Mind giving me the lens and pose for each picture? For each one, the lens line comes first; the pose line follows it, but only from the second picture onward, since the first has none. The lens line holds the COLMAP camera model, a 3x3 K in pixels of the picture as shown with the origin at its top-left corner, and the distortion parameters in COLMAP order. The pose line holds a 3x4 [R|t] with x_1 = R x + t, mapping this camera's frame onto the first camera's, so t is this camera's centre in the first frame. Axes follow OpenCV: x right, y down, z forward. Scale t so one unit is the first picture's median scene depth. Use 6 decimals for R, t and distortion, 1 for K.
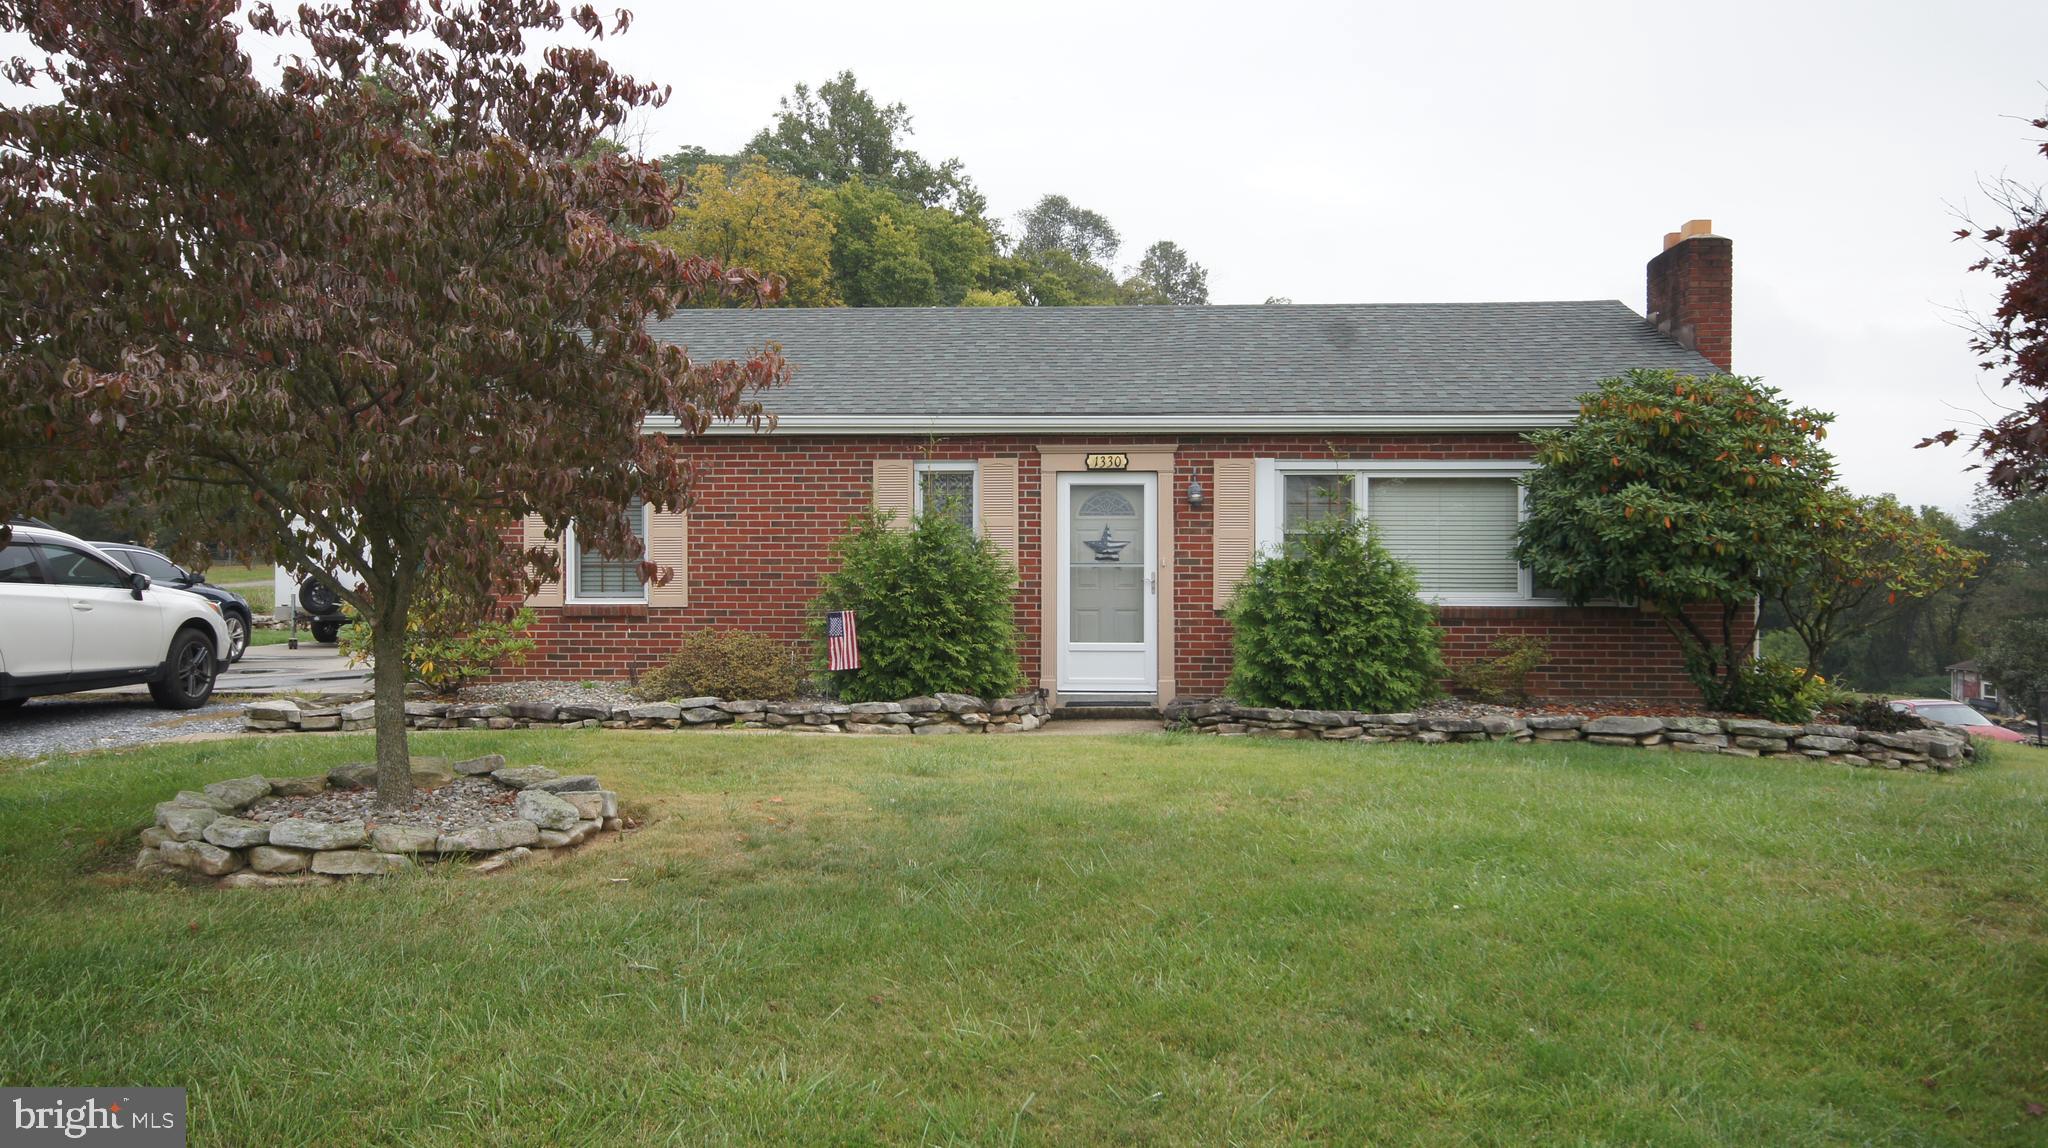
lens RADIAL K [[1400.6, 0, 1013.3], [0, 1400.6, 582.1], [0, 0, 1]] dist [0.019150, 0.002642]
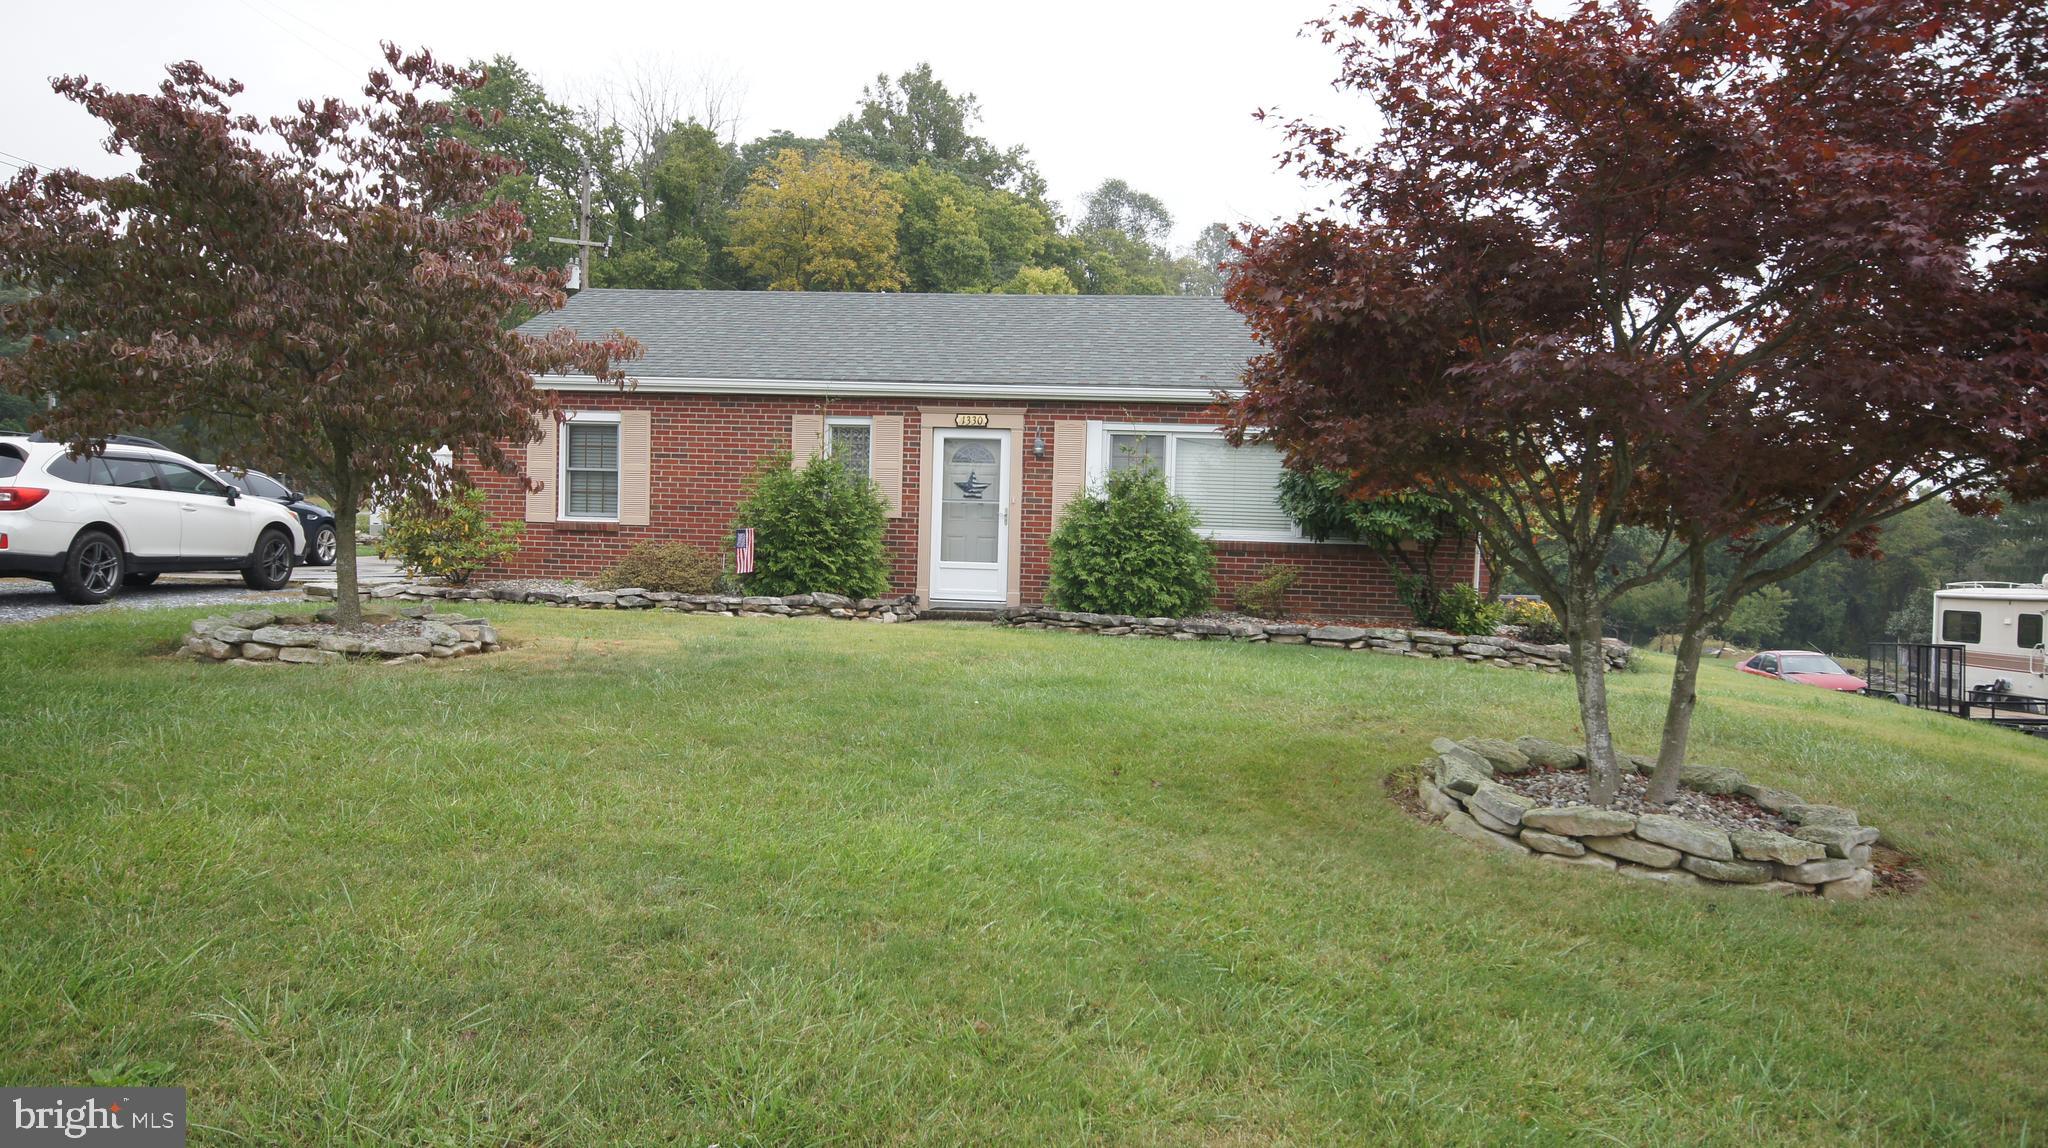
lens RADIAL K [[1297.2, 0, 1024.0], [0, 1297.2, 574.0], [0, 0, 1]] dist [0.014663, 0.003644]
pose [[0.998374, 0.030061, -0.048427, 0.182168], [-0.028609, 0.999128, 0.030412, 0.017232], [0.049299, -0.028977, 0.998364, -0.190393]]
